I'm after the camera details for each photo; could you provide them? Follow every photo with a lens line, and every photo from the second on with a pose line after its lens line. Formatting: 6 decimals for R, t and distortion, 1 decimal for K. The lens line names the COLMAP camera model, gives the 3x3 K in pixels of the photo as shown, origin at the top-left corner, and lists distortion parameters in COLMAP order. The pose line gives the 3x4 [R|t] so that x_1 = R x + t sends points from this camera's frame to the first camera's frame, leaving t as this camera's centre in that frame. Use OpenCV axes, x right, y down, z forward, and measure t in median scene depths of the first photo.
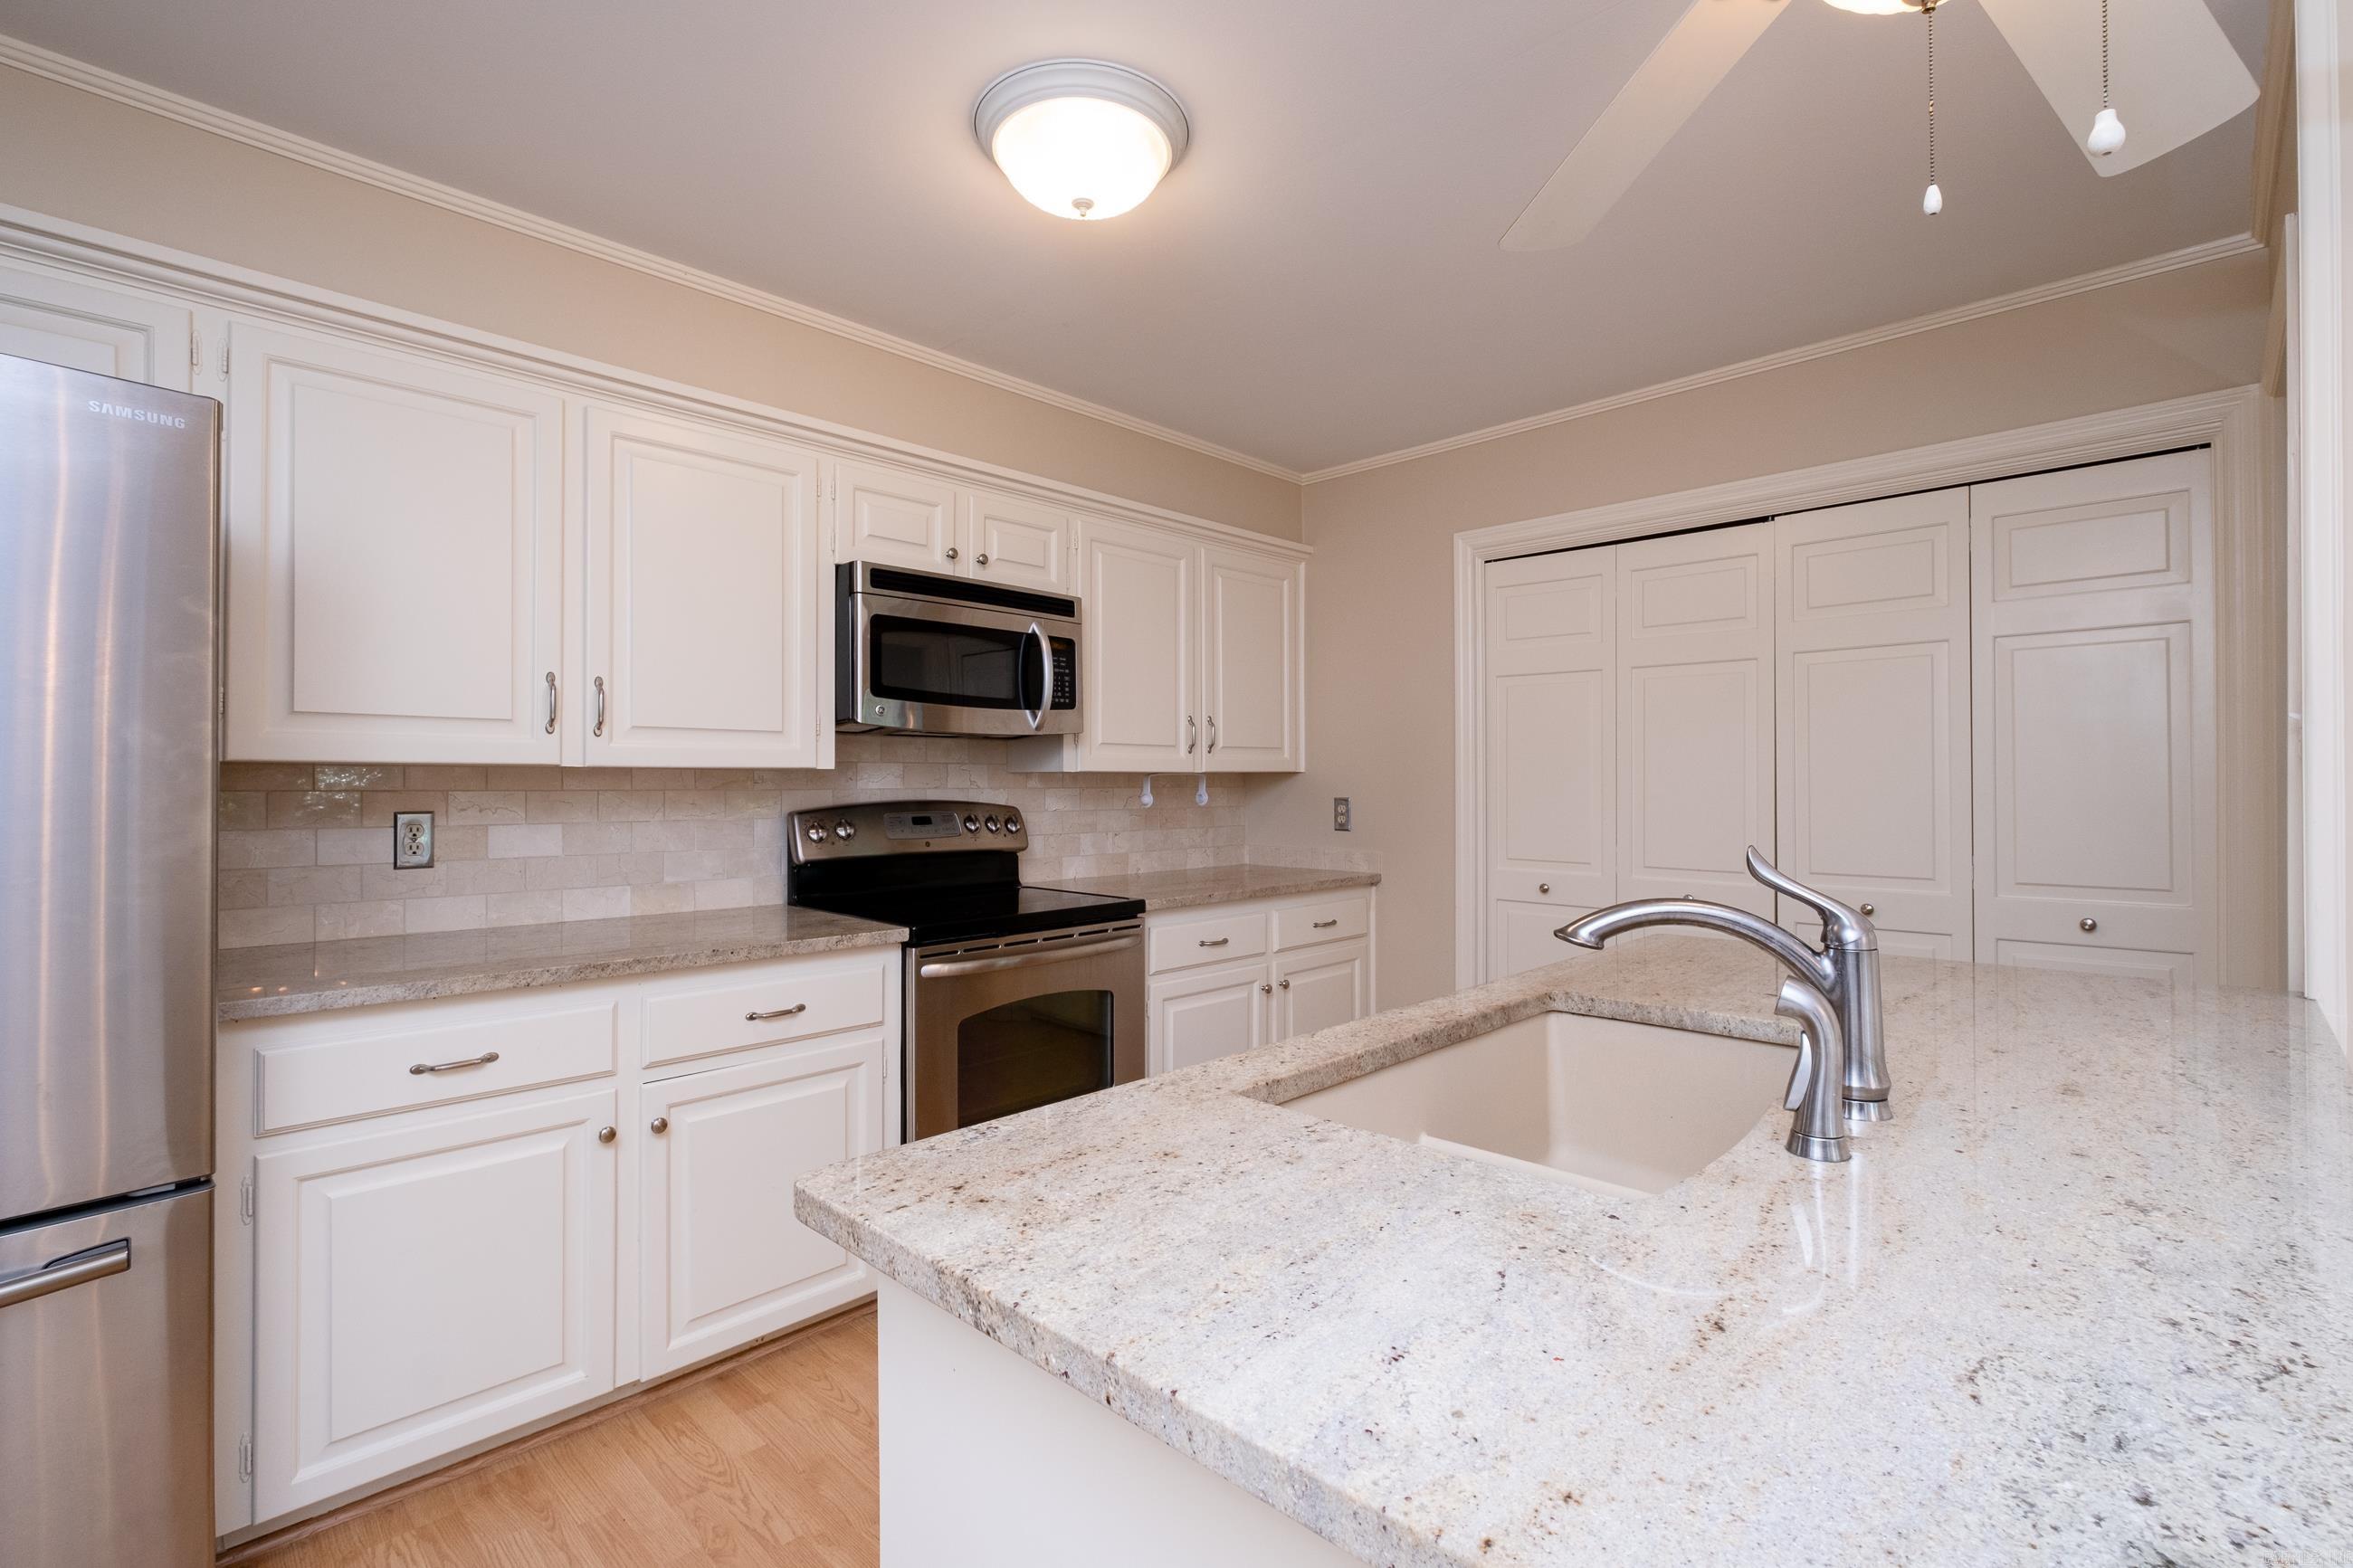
lens RADIAL K [[1072.5, 0, 1181.1], [0, 1072.5, 776.5], [0, 0, 1]] dist [-0.001274, 0.000318]
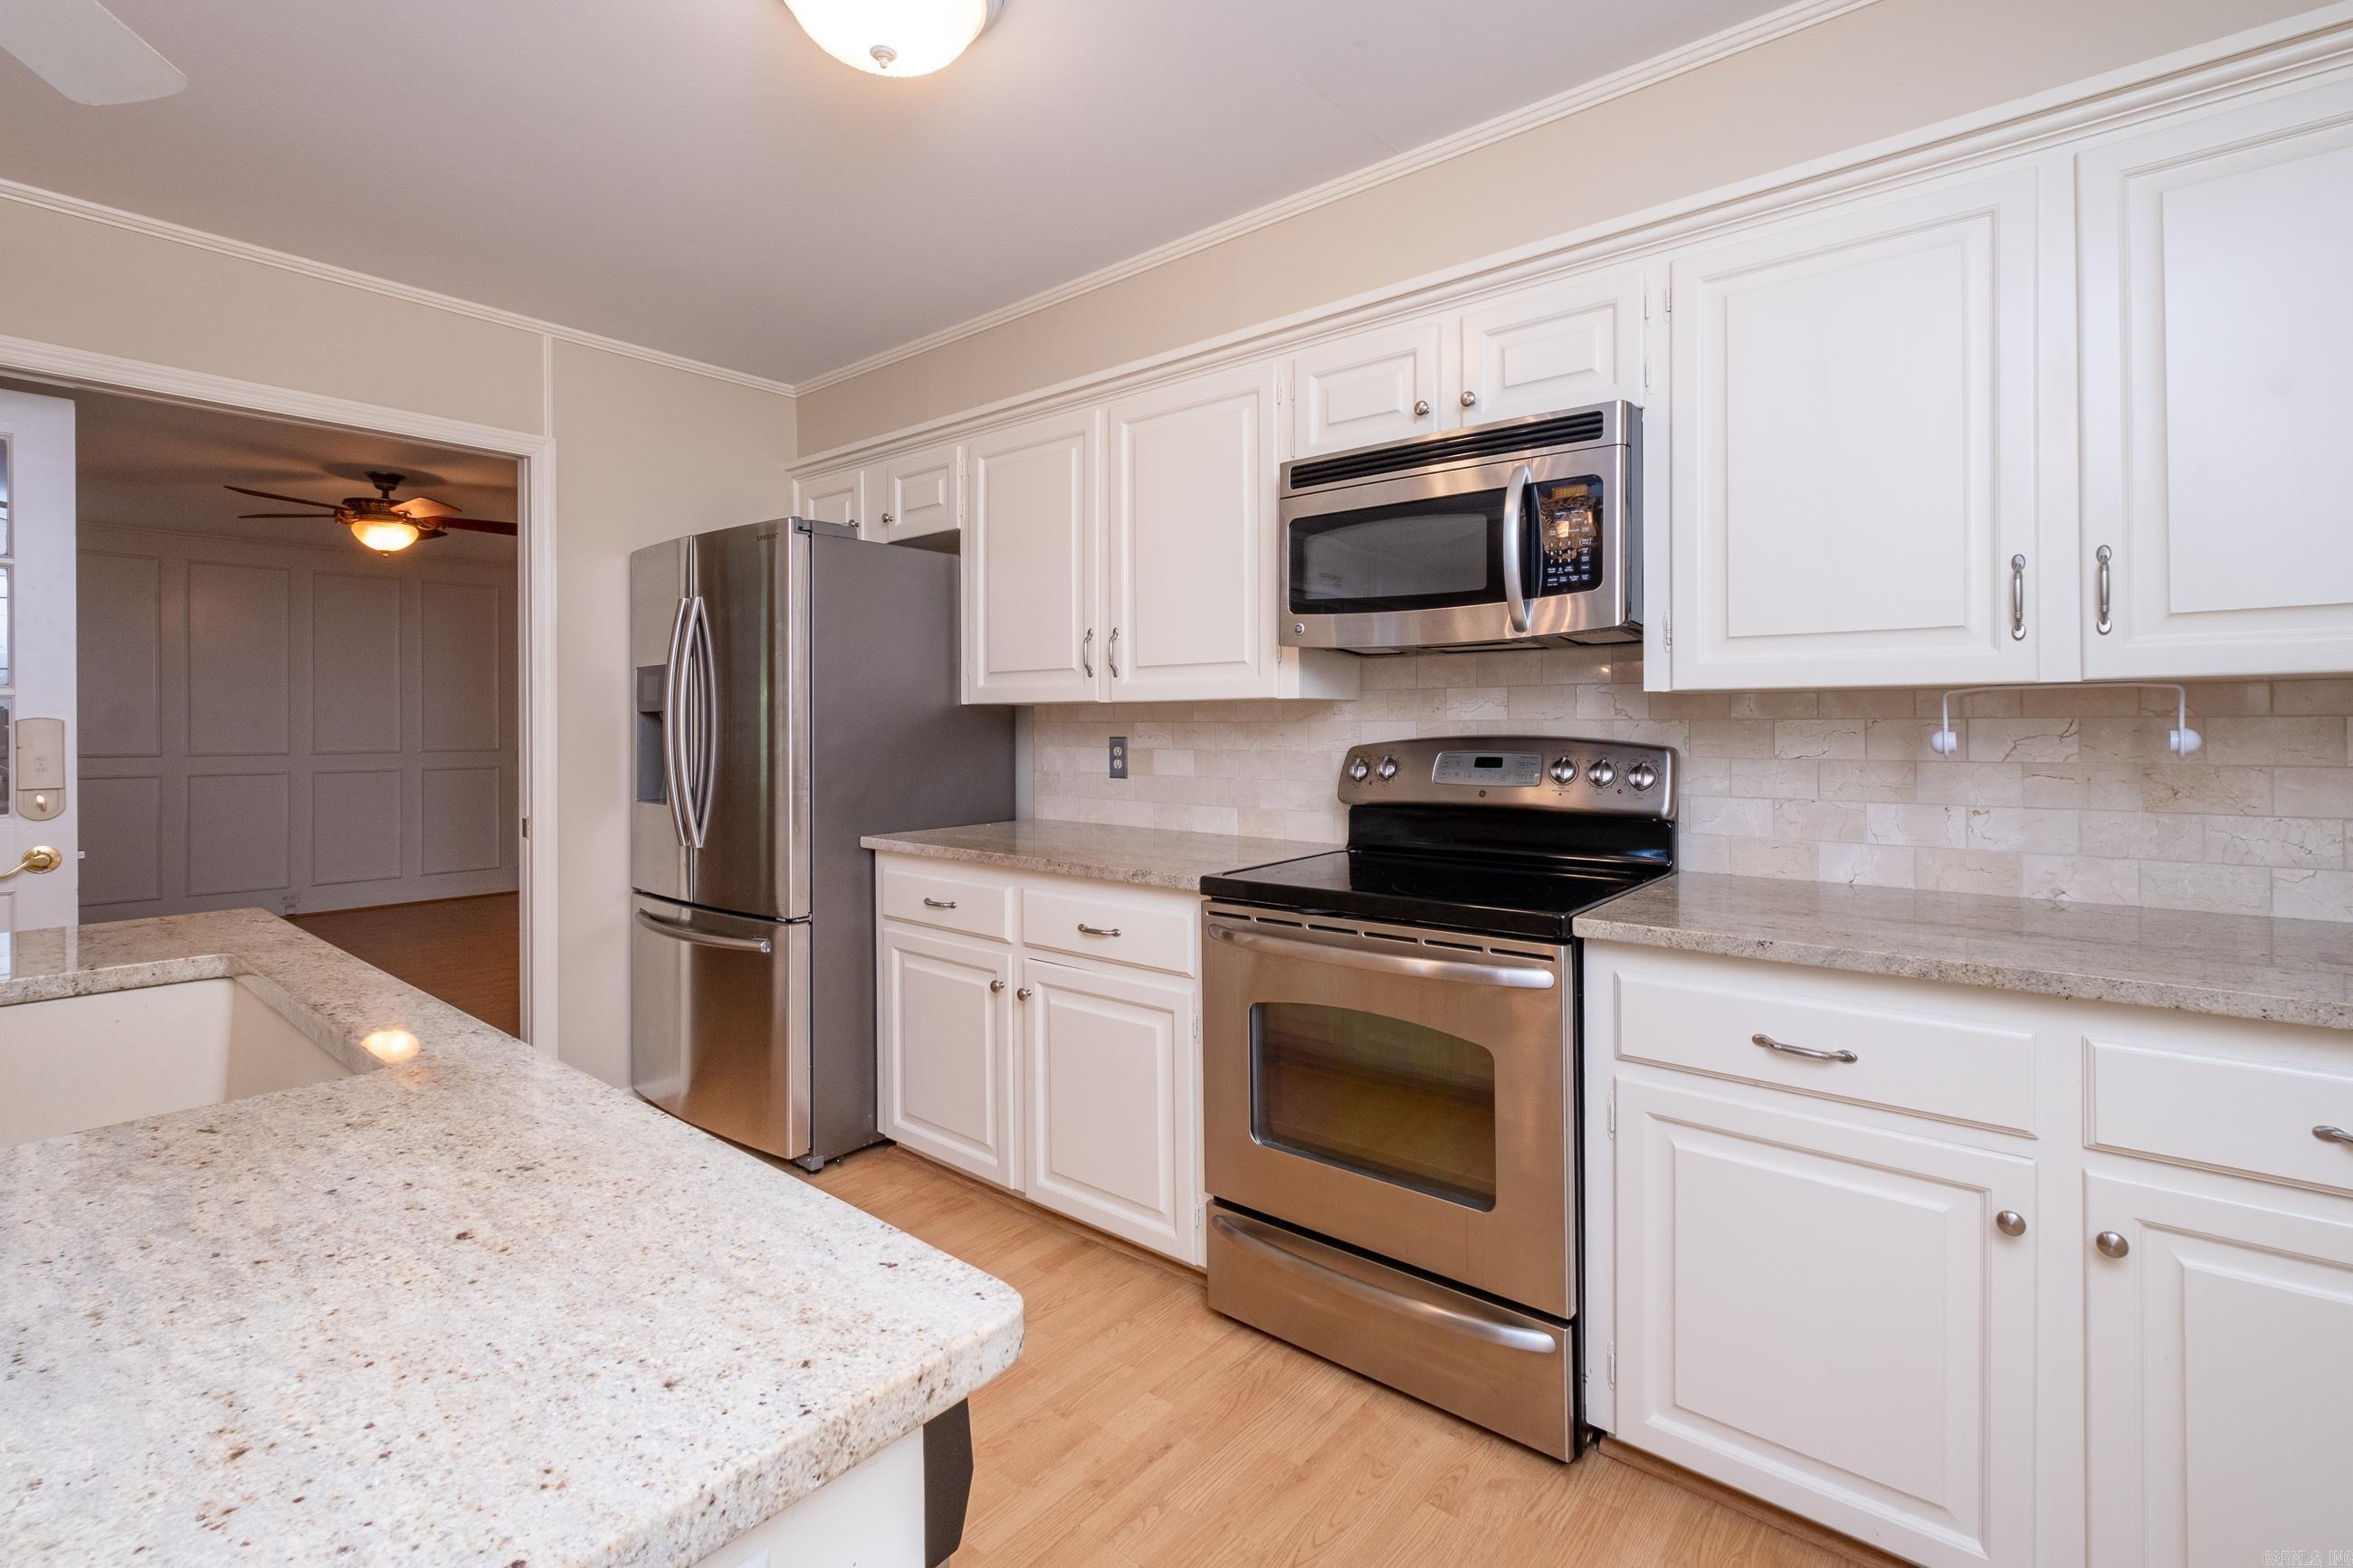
lens RADIAL K [[1066.5, 0, 1188.4], [0, 1066.5, 722.9], [0, 0, 1]] dist [-0.001088, -0.000076]
pose [[0.072809, -0.000517, -0.997346, 0.512629], [0.010264, 0.999947, 0.000231, 0.011250], [0.997293, -0.010253, 0.072811, 0.760256]]
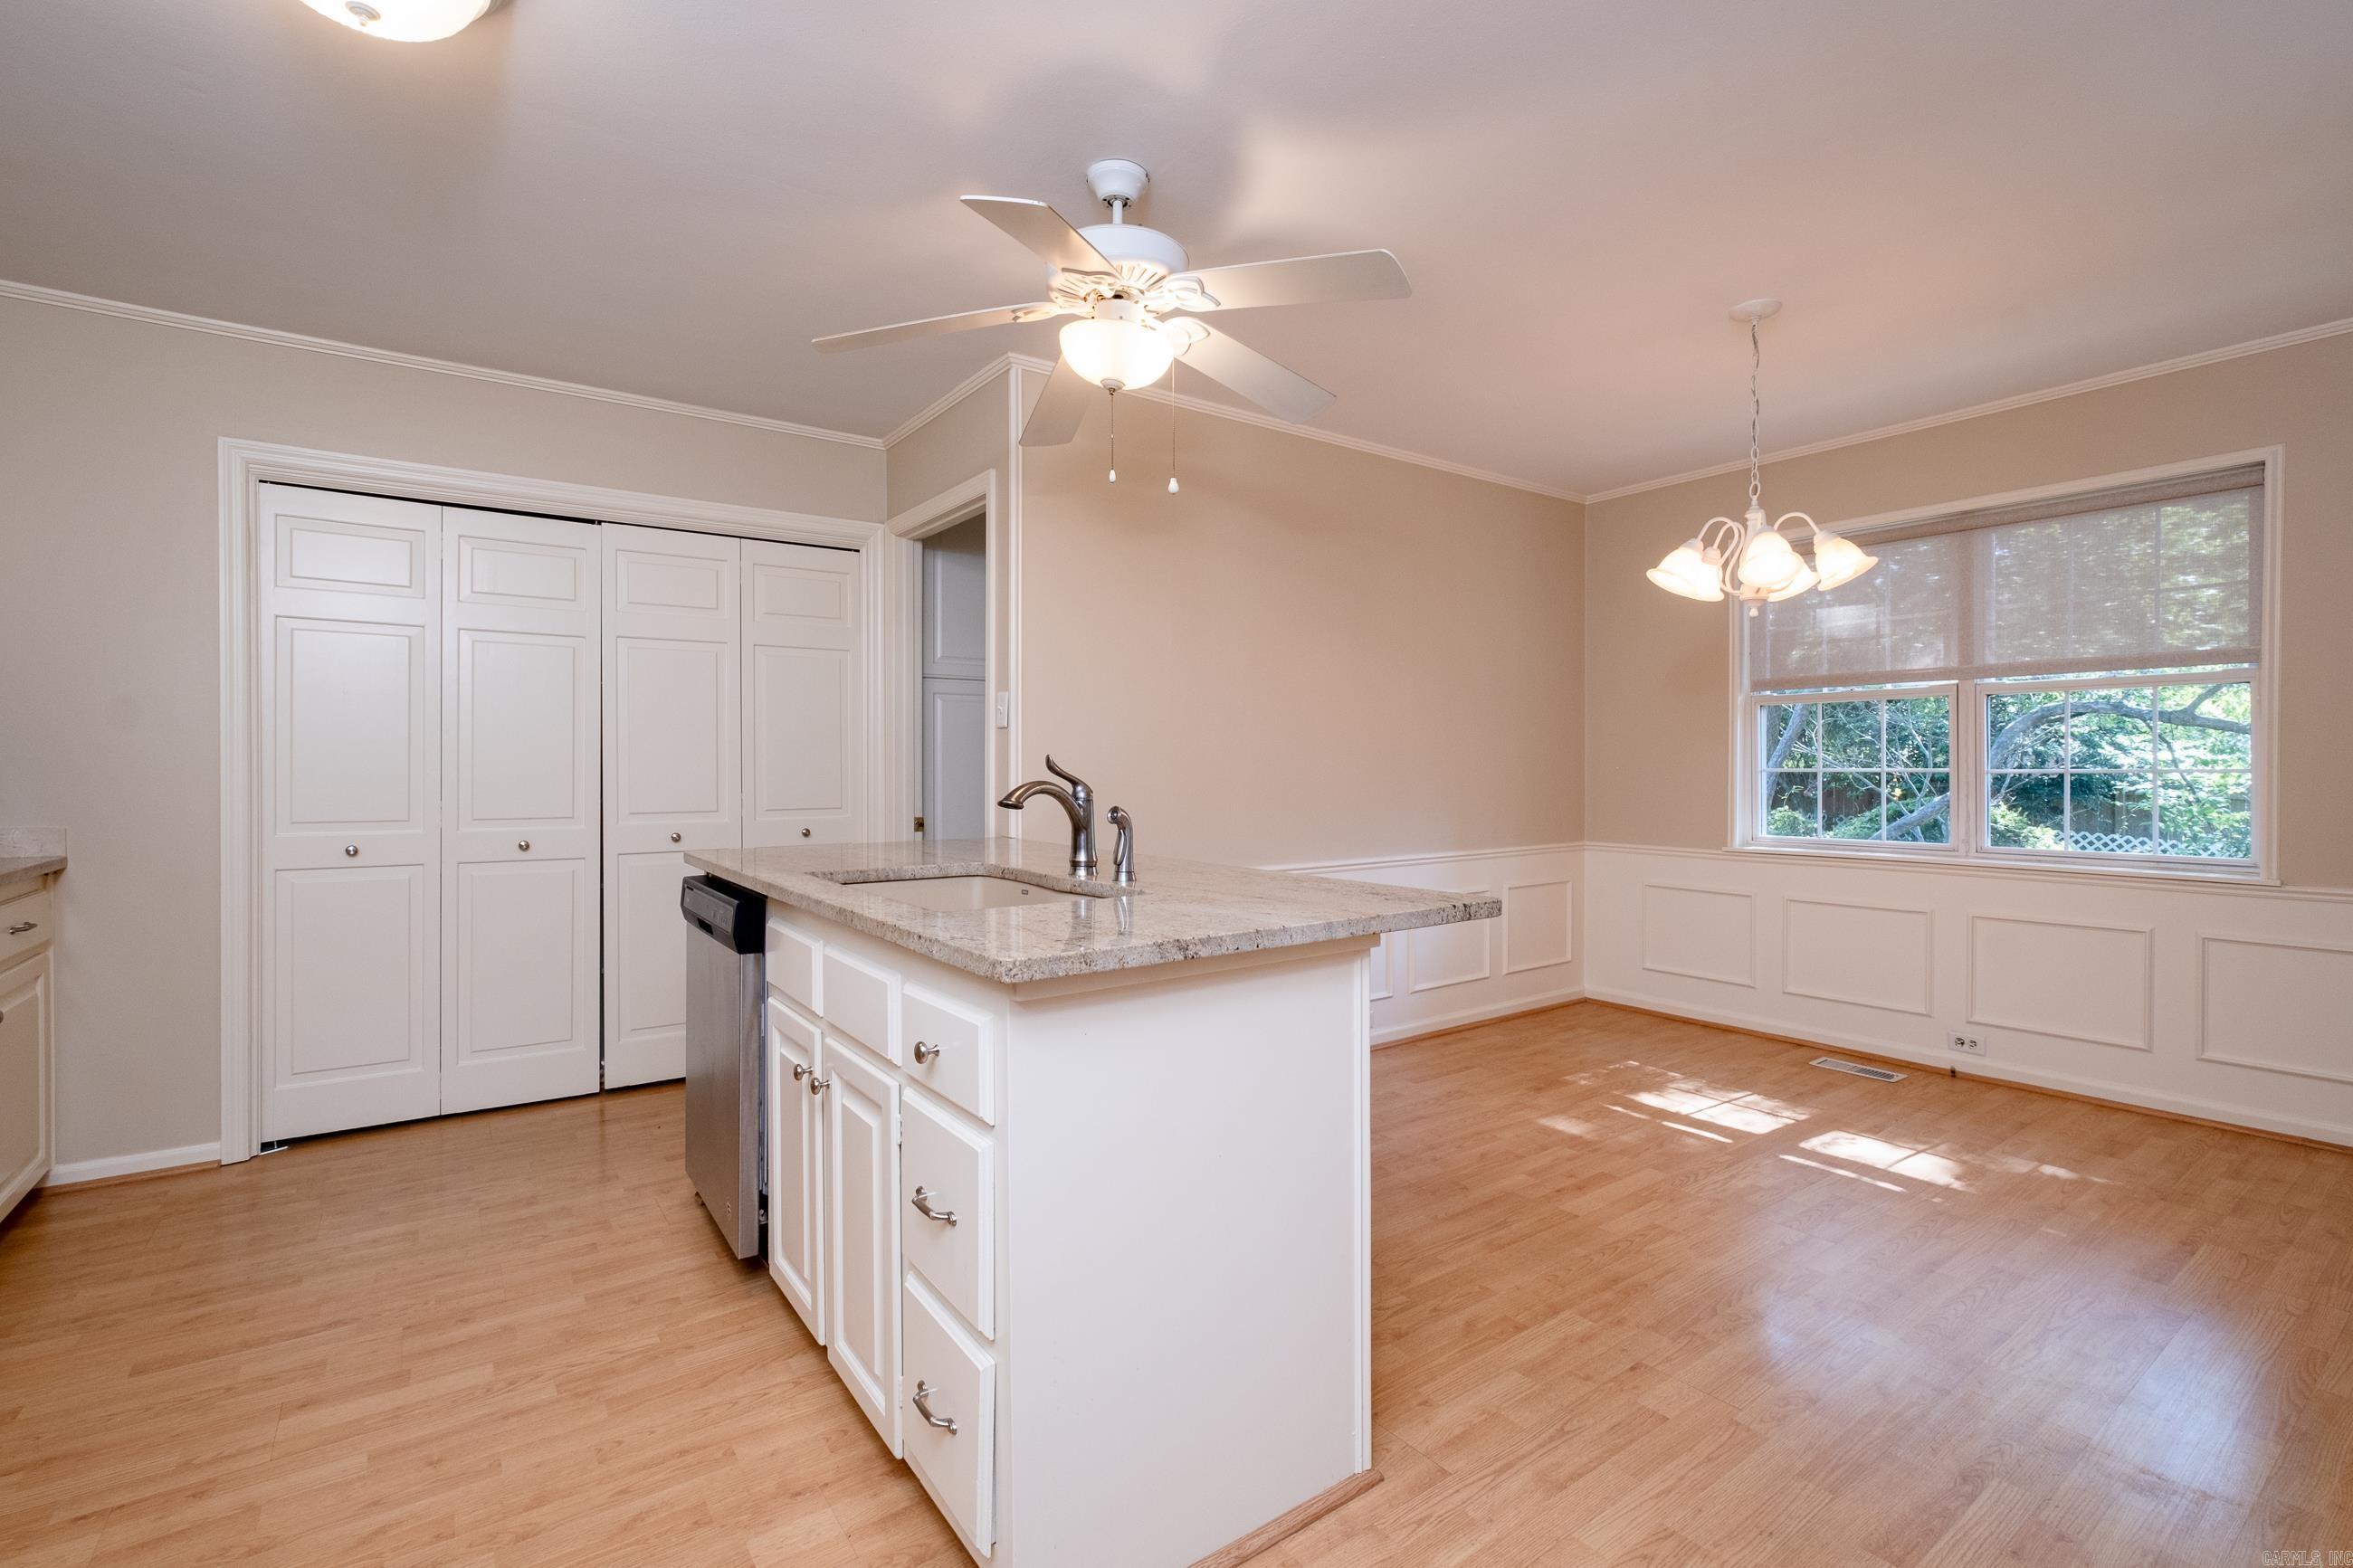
lens RADIAL K [[1042.1, 0, 1182.9], [0, 1042.1, 766.2], [0, 0, 1]] dist [-0.002259, -0.000006]
pose [[0.174851, -0.000079, 0.984595, -0.503348], [-0.005699, 0.999983, 0.001093, 0.030002], [-0.984578, -0.005802, 0.174848, 0.147268]]
